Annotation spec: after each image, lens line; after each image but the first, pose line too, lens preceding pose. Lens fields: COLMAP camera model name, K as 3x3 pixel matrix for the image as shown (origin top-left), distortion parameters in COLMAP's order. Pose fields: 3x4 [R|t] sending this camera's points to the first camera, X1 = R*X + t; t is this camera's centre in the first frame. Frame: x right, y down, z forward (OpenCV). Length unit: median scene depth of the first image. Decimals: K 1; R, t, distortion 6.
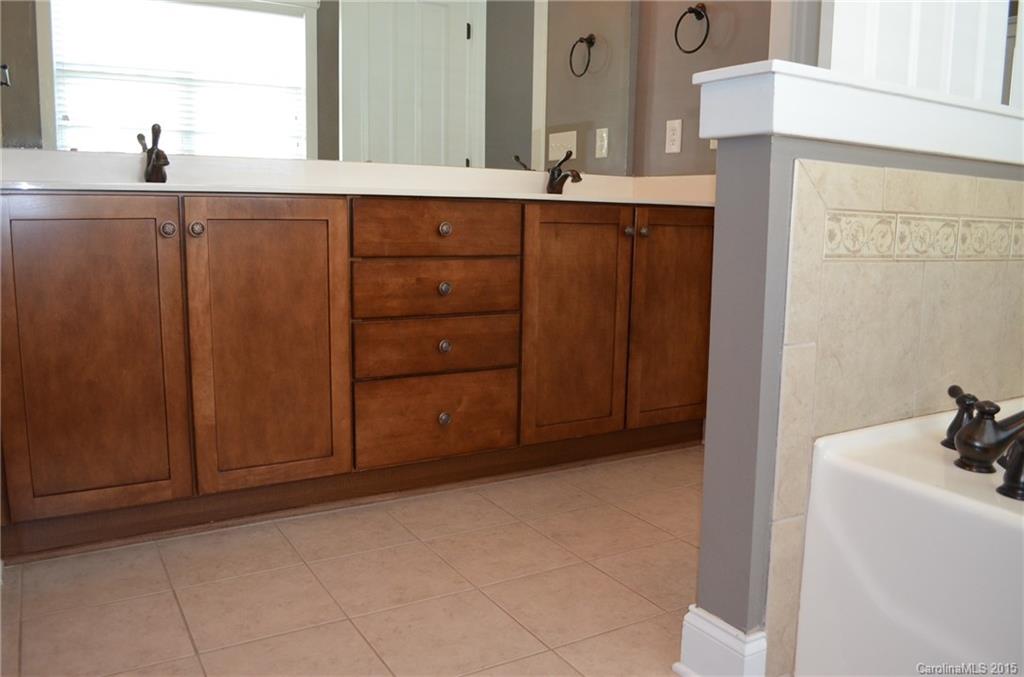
lens RADIAL K [[804.1, 0, 511.4], [0, 804.1, 338.0], [0, 0, 1]] dist [-0.080681, 0.006056]
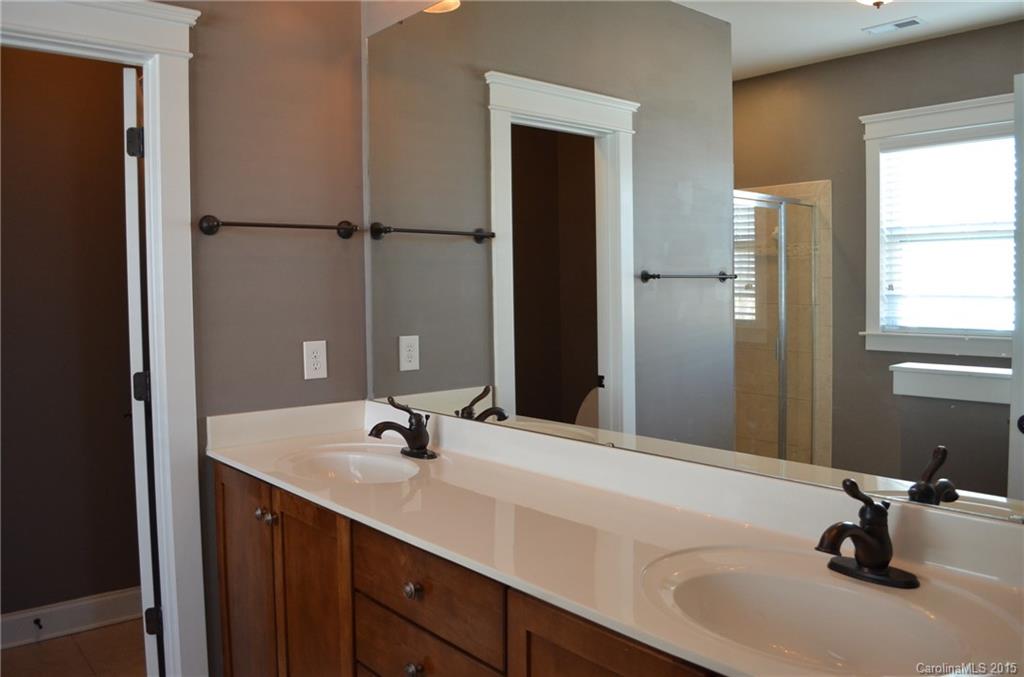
lens RADIAL K [[804.1, 0, 514.0], [0, 804.1, 337.7], [0, 0, 1]] dist [-0.080681, 0.006056]
pose [[0.169252, 0.036023, -0.984914, 0.407402], [-0.147568, 0.988993, 0.010813, -0.248736], [0.974463, 0.143511, 0.172705, 0.610774]]
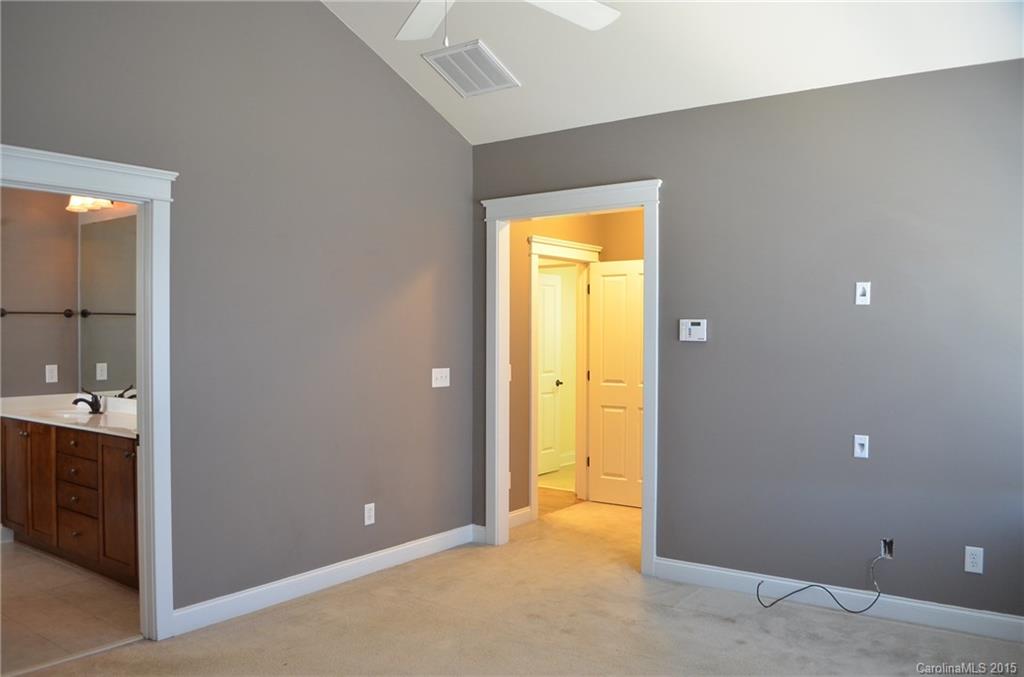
lens RADIAL K [[804.1, 0, 510.9], [0, 804.1, 337.1], [0, 0, 1]] dist [-0.080681, 0.006056]
pose [[0.395724, -0.015481, -0.918239, 1.503681], [-0.140127, 0.987133, -0.077032, -0.275178], [0.907616, 0.159153, 0.388463, 0.785379]]
